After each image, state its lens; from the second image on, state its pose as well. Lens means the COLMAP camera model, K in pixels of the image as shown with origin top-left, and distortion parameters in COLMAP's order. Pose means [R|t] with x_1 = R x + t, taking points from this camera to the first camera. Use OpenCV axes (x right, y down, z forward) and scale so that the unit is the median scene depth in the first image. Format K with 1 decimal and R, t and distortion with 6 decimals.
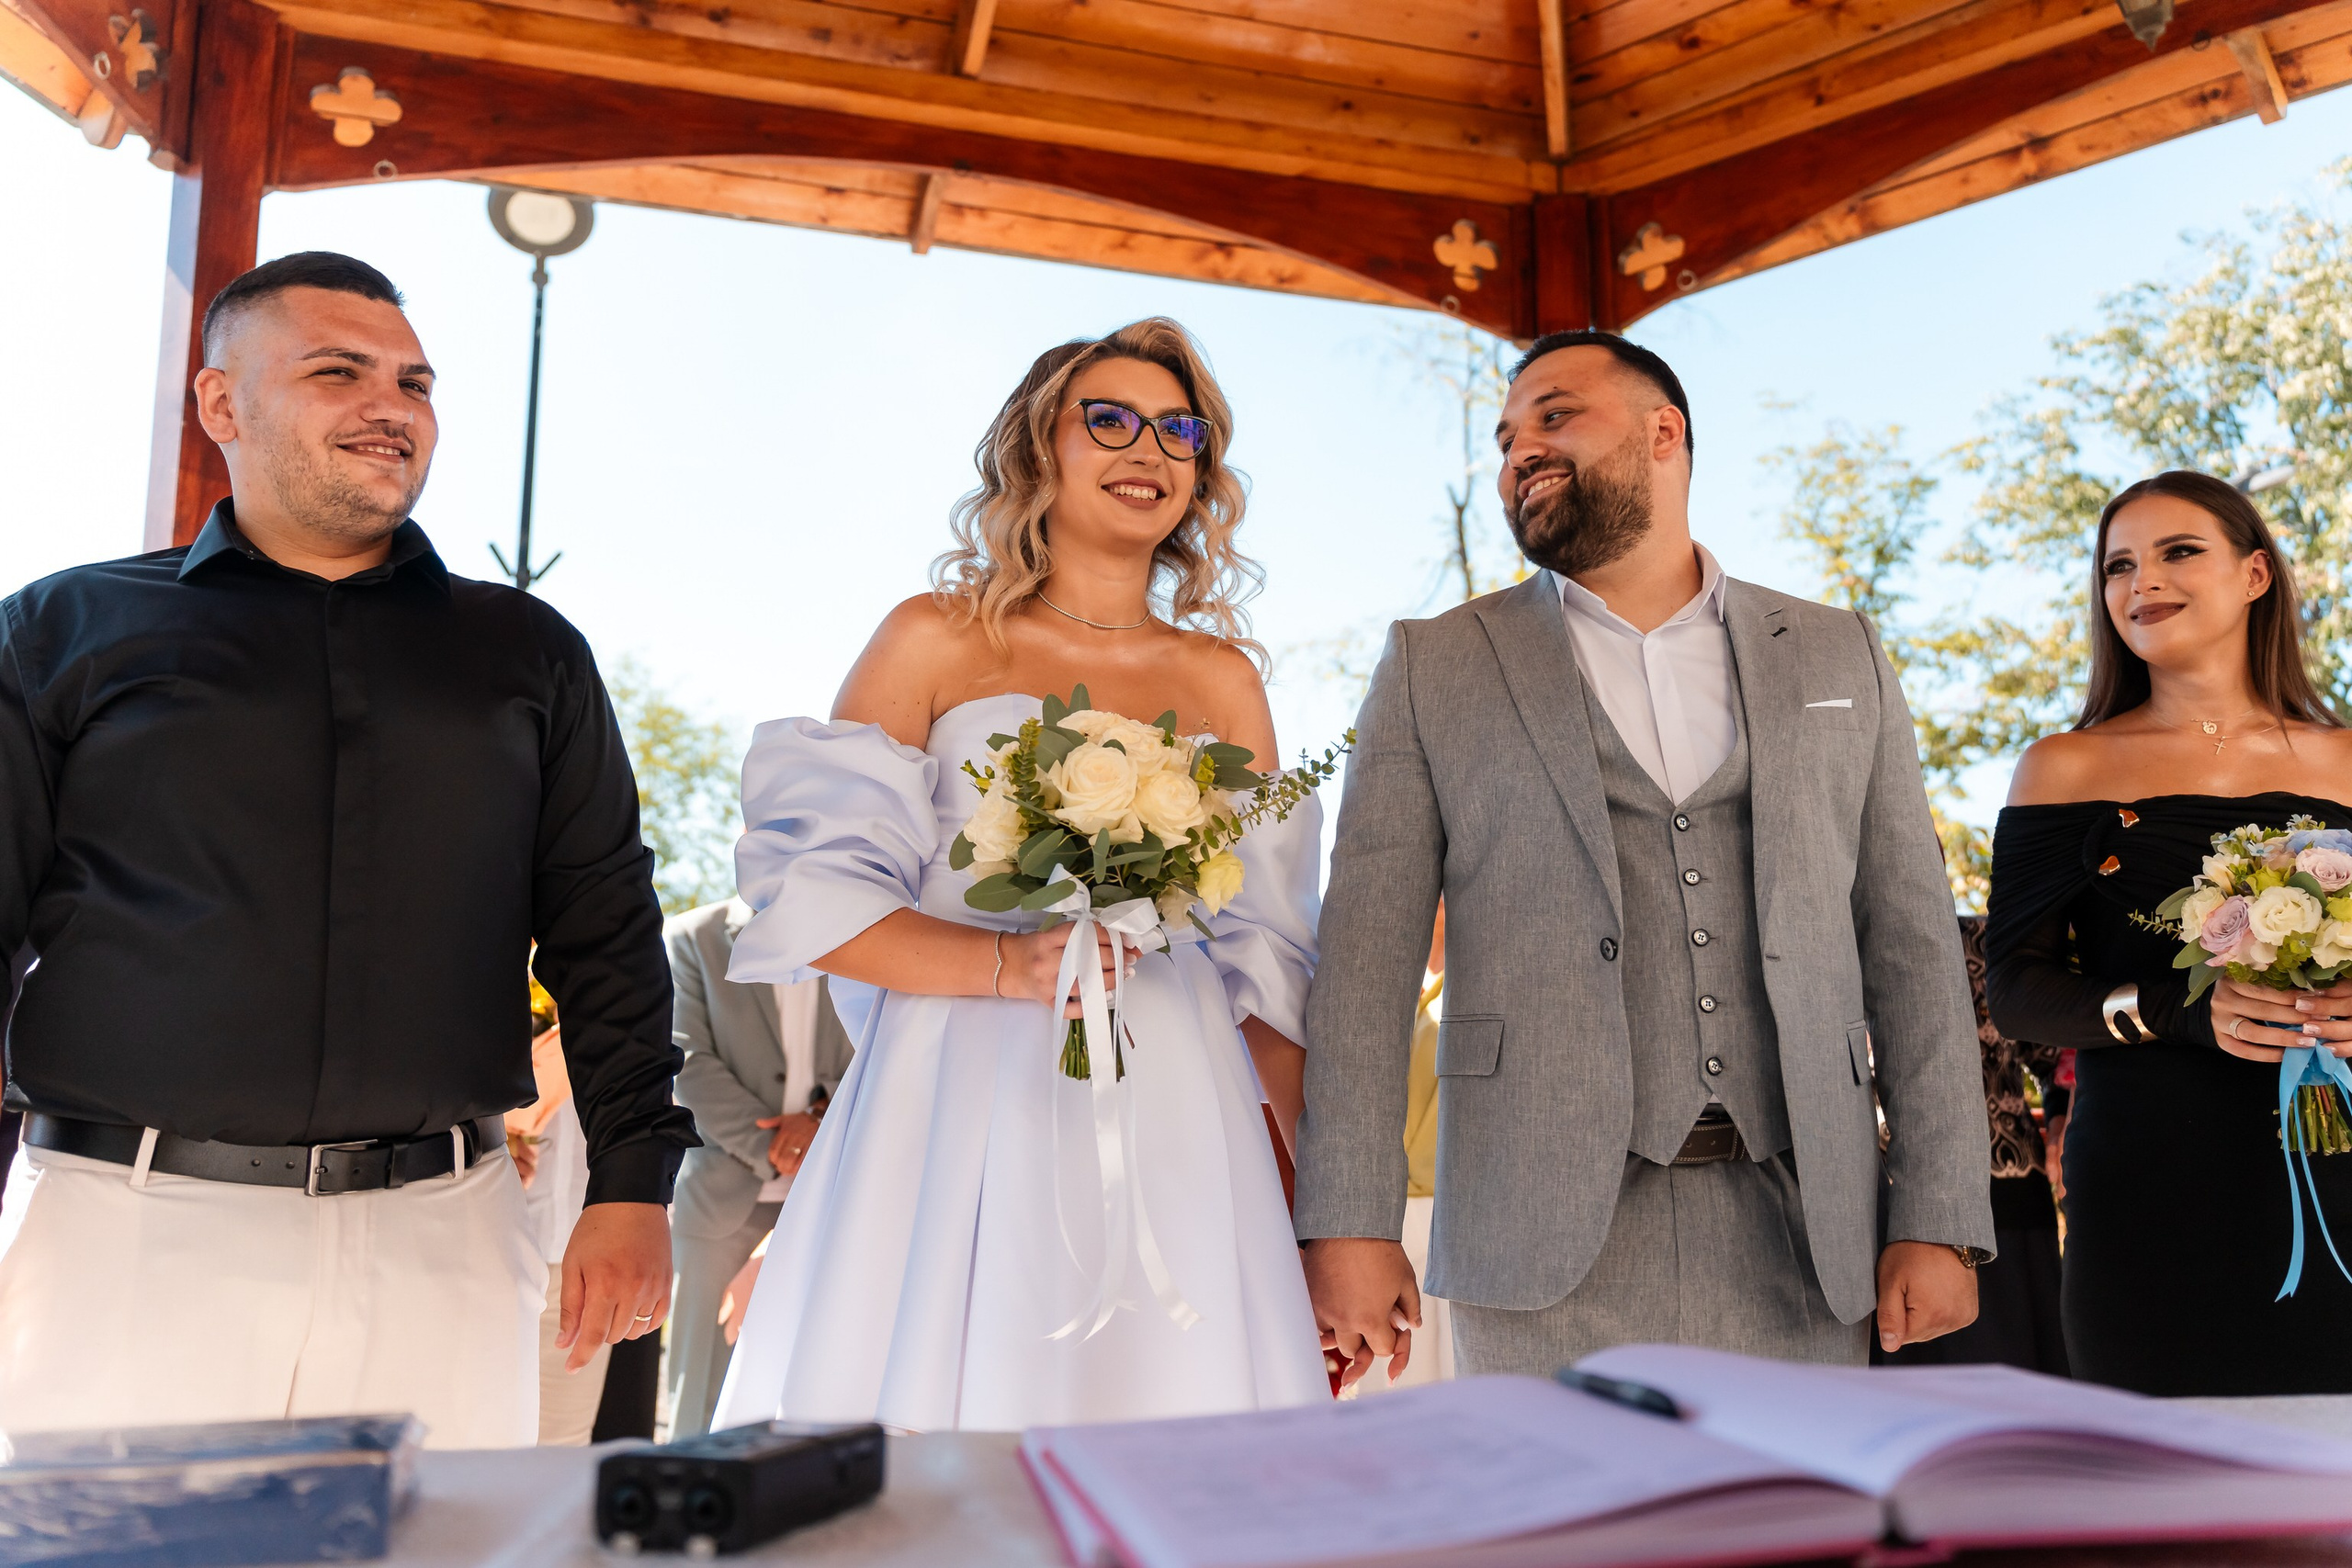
lens RADIAL K [[2063.2, 0, 1229.1], [0, 2063.2, 755.3], [0, 0, 1]] dist [0.004800, -0.012649]
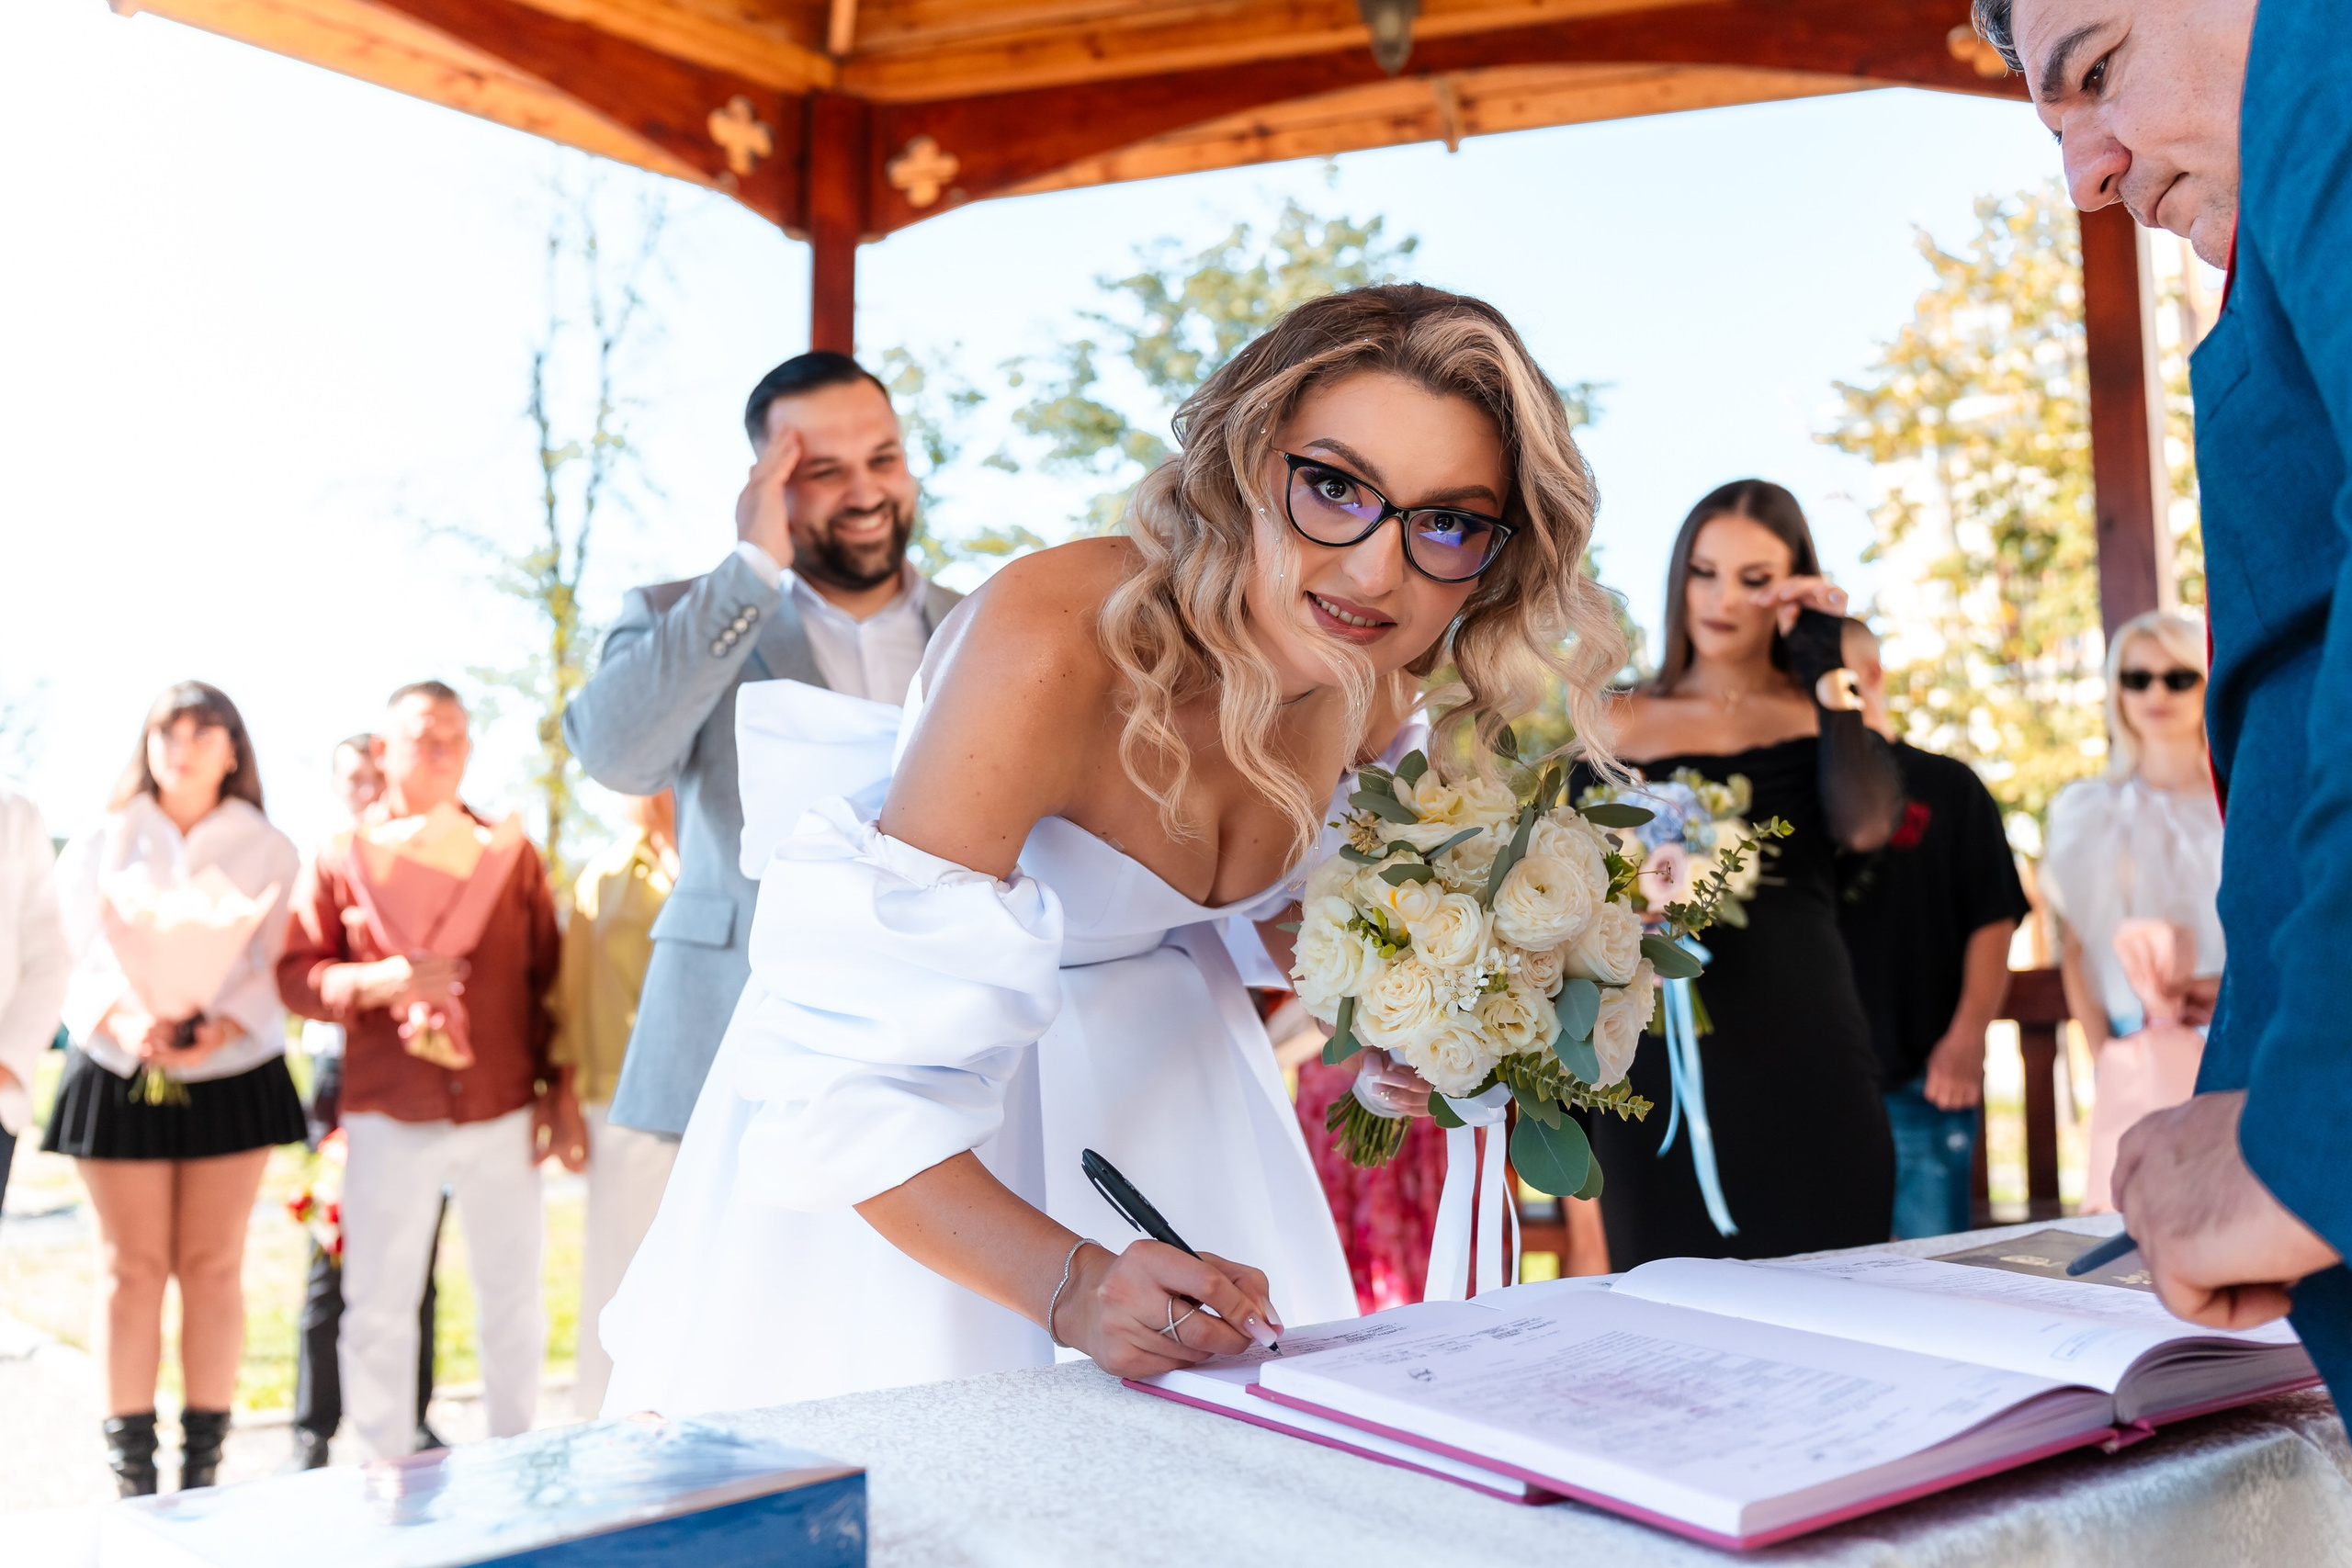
lens RADIAL K [[1985.5, 0, 1194.4], [0, 1985.5, 778.0], [0, 0, 1]] dist [-0.000278, -0.003620]
pose [[0.888246, 0.038775, 0.457729, -0.122949], [-0.074387, 0.995421, 0.060028, -0.007290], [-0.453306, -0.087368, 0.887063, 0.023124]]
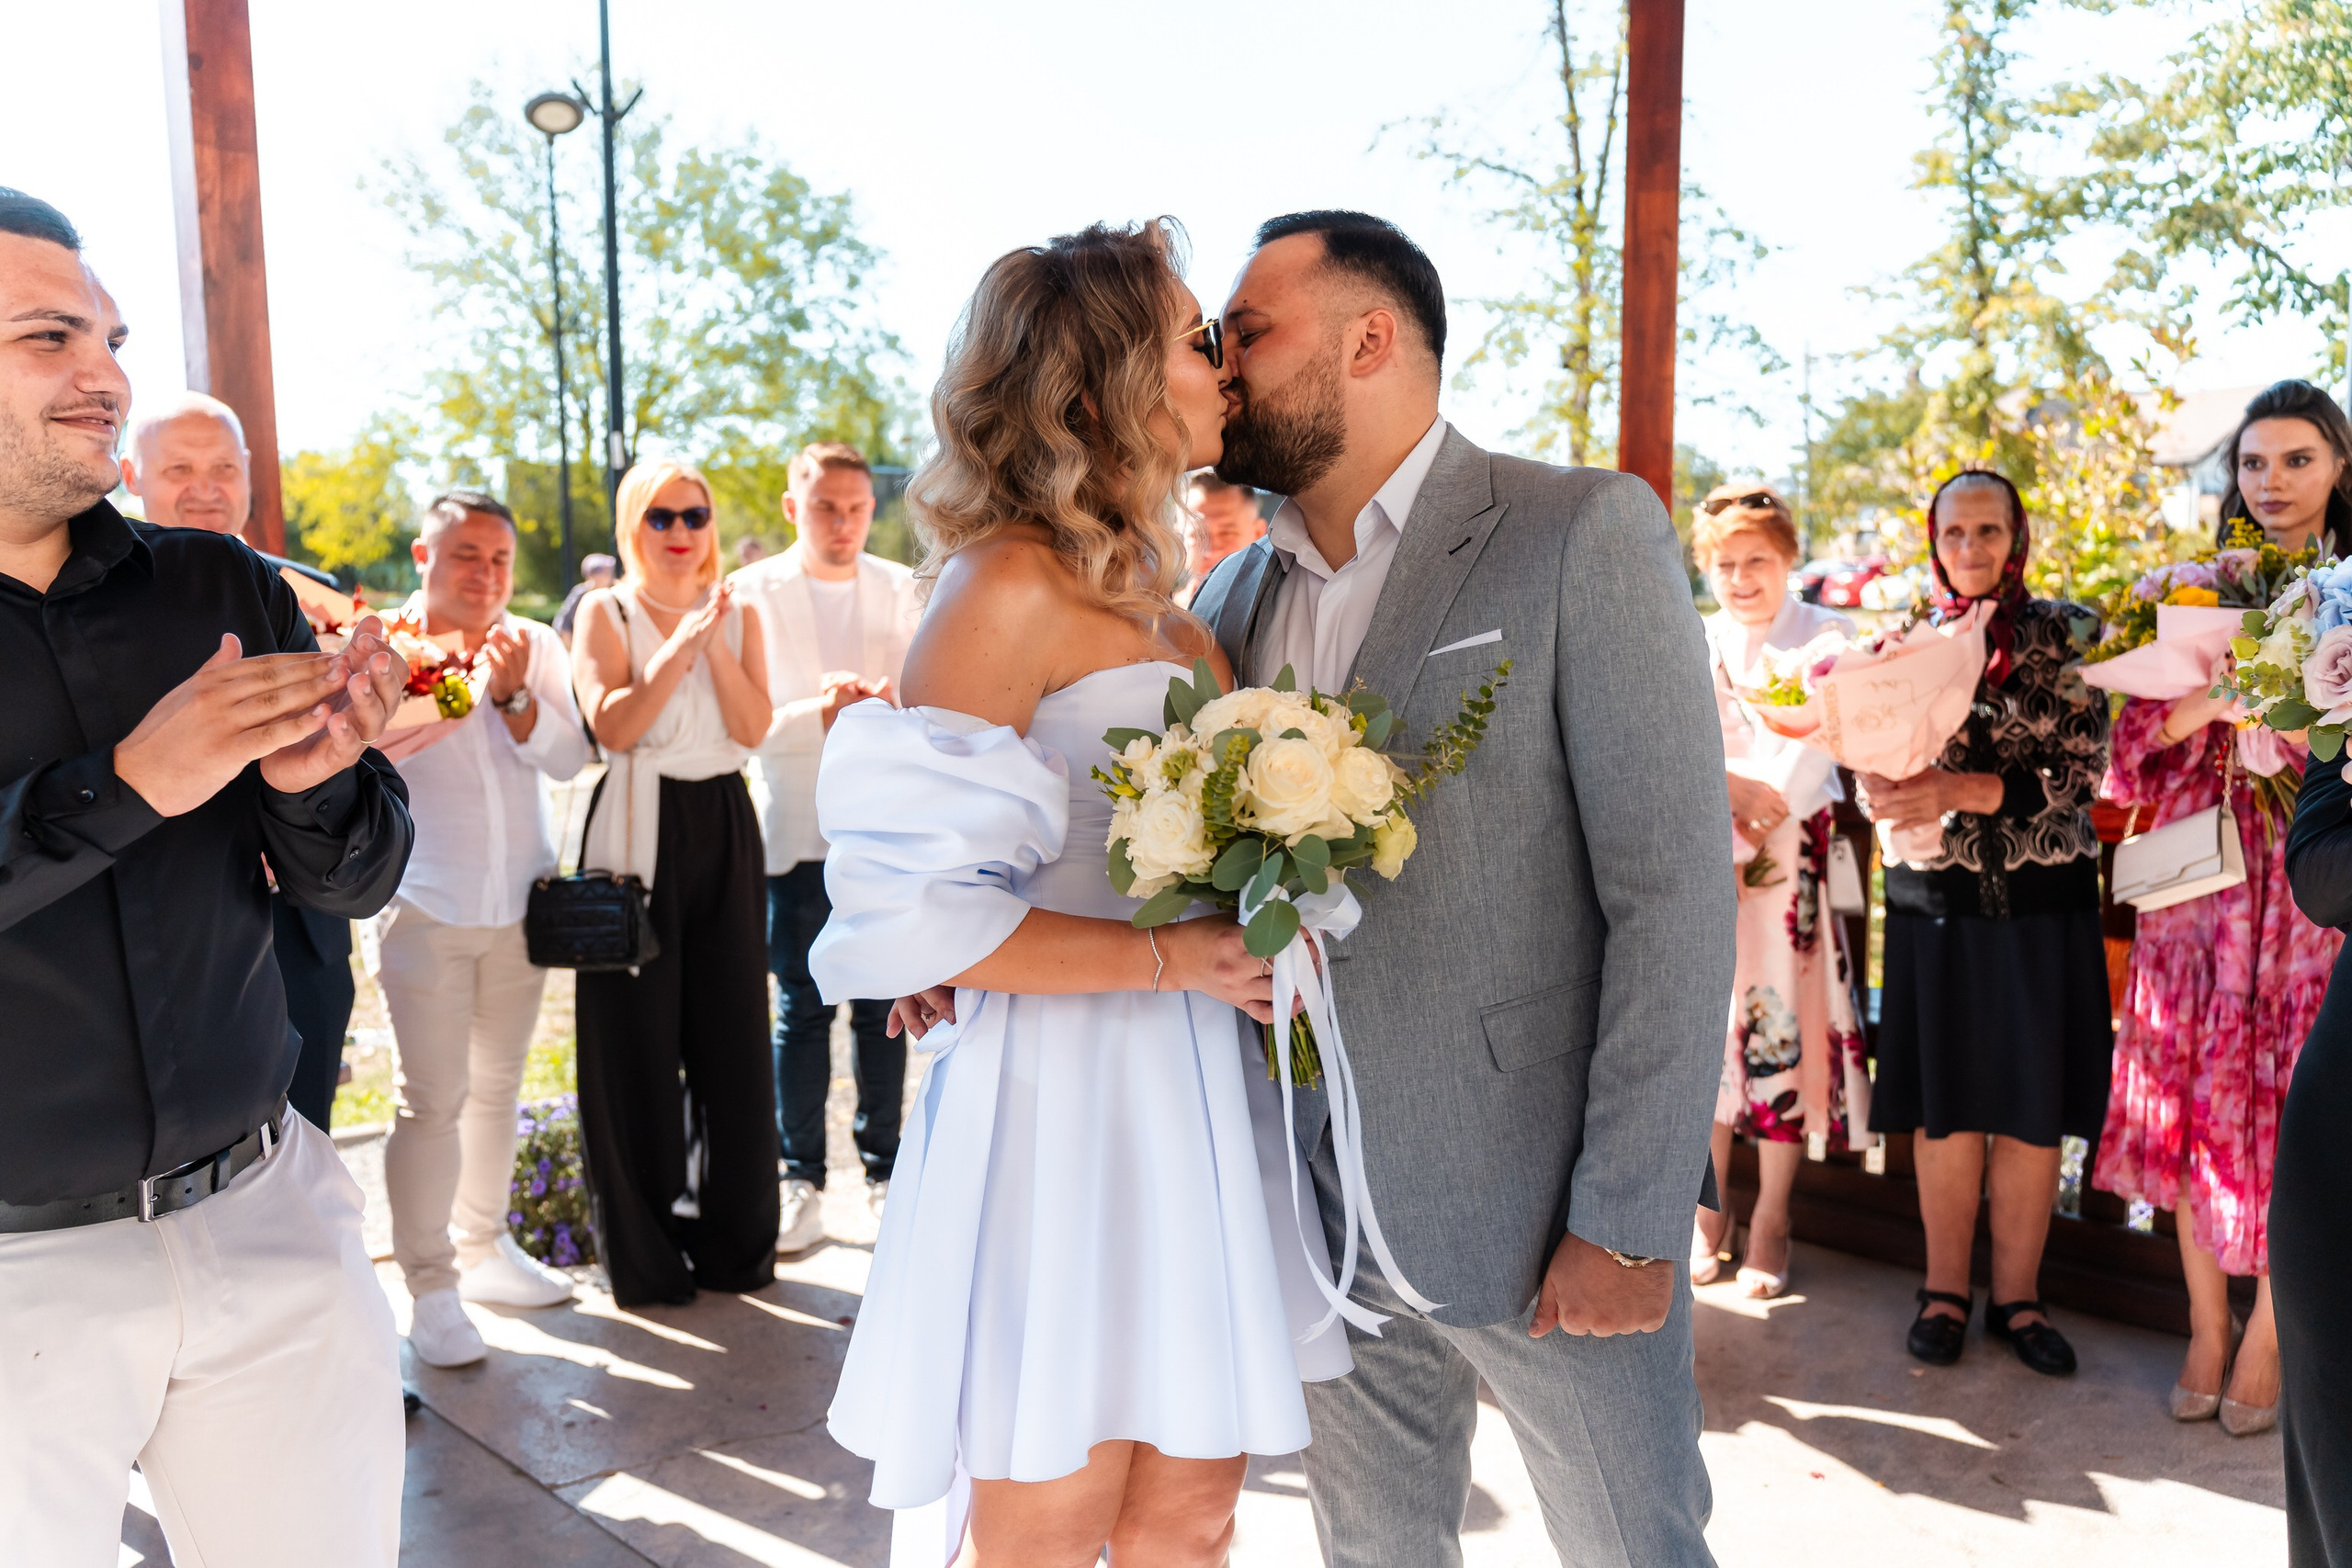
lens RADIAL K [[1905.1, 0, 1177.7], [0, 1905.1, 784.0], [0, 0, 1]] dist [-0.001760, -0.014861]
pose [[0.996930, 0.004208, -0.078189, 0.019404], [0.019177, 0.955020, 0.295919, -0.087803], [0.075917, -0.296510, 0.952007, 0.078673]]
